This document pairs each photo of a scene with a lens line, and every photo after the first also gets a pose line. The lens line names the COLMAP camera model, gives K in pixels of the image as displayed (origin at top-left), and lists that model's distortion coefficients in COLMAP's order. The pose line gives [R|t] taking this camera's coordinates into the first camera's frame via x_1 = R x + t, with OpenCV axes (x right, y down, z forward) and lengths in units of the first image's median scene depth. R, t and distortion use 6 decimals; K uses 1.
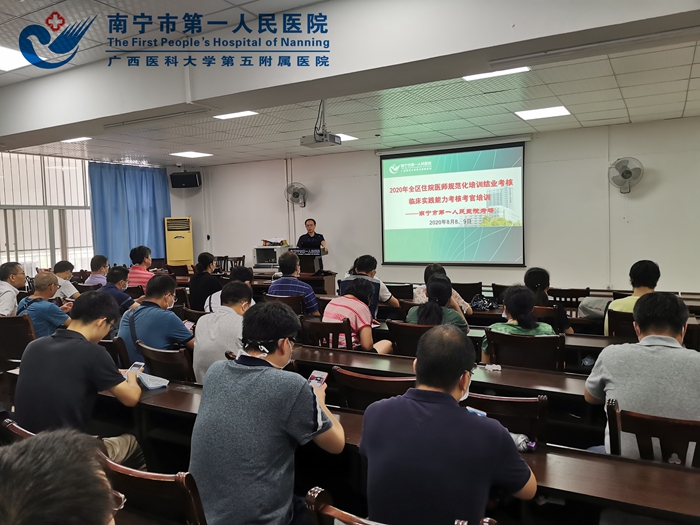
lens RADIAL K [[550.5, 0, 364.9], [0, 550.5, 261.3], [0, 0, 1]] dist [-0.001227, -0.006404]
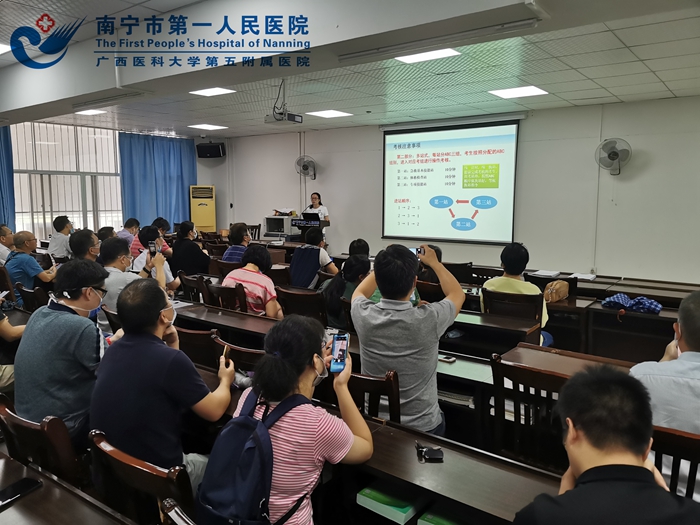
lens RADIAL K [[553.5, 0, 350.0], [0, 553.5, 262.5], [0, 0, 1]] dist [0.005648, 0.006690]
pose [[0.989017, 0.048636, -0.139568, 0.117939], [-0.041179, 0.997591, 0.055829, -0.003760], [0.141947, -0.049468, 0.988637, -0.032981]]
